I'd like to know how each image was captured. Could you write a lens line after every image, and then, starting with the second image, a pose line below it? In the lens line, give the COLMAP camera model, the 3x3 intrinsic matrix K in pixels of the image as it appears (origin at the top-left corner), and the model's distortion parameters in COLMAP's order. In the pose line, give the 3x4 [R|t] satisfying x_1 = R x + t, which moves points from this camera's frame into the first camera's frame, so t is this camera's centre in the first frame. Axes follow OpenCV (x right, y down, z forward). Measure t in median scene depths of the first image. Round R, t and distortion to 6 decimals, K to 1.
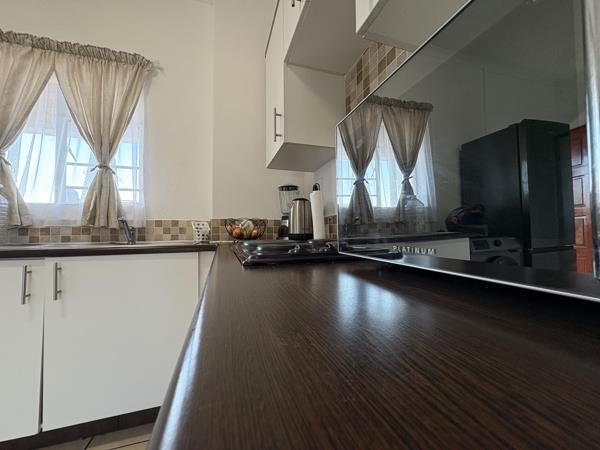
lens RADIAL K [[238.4, 0, 300.0], [0, 238.4, 225.0], [0, 0, 1]] dist [0.001781, 0.000081]
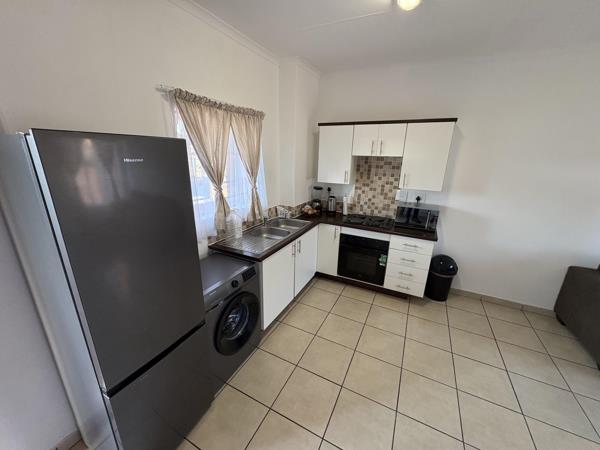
lens RADIAL K [[238.4, 0, 300.0], [0, 238.4, 225.0], [0, 0, 1]] dist [0.001781, 0.000081]
pose [[0.706390, -0.182877, 0.683790, -1.862921], [-0.050288, 0.950640, 0.306195, -0.532050], [-0.706034, -0.250679, 0.662326, -0.456917]]
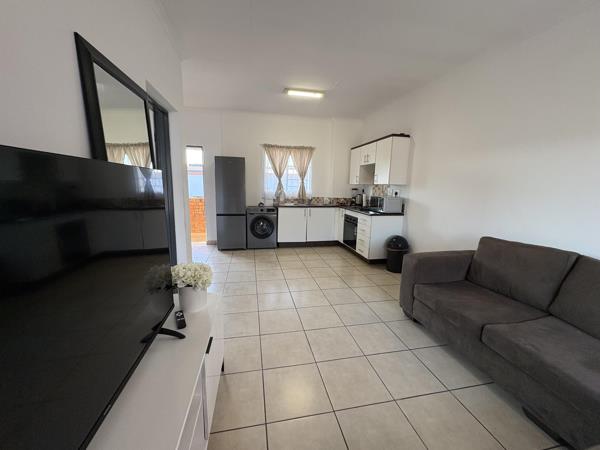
lens RADIAL K [[238.4, 0, 300.0], [0, 238.4, 225.0], [0, 0, 1]] dist [0.001781, 0.000081]
pose [[0.994000, 0.050296, -0.097126, -0.495683], [-0.030165, 0.979622, 0.198574, -0.324840], [0.105134, -0.194452, 0.975262, -2.618037]]
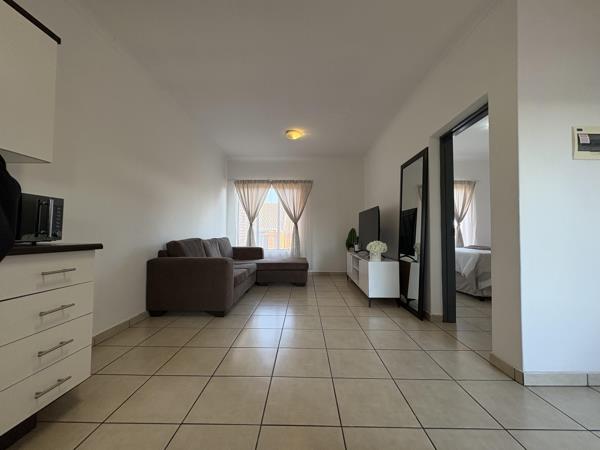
lens RADIAL K [[238.4, 0, 300.0], [0, 238.4, 225.0], [0, 0, 1]] dist [0.001781, 0.000081]
pose [[-0.946472, 0.010157, 0.322626, -1.051595], [-0.013468, 0.997392, -0.070911, 0.023697], [-0.322505, -0.071460, -0.943866, 0.614874]]
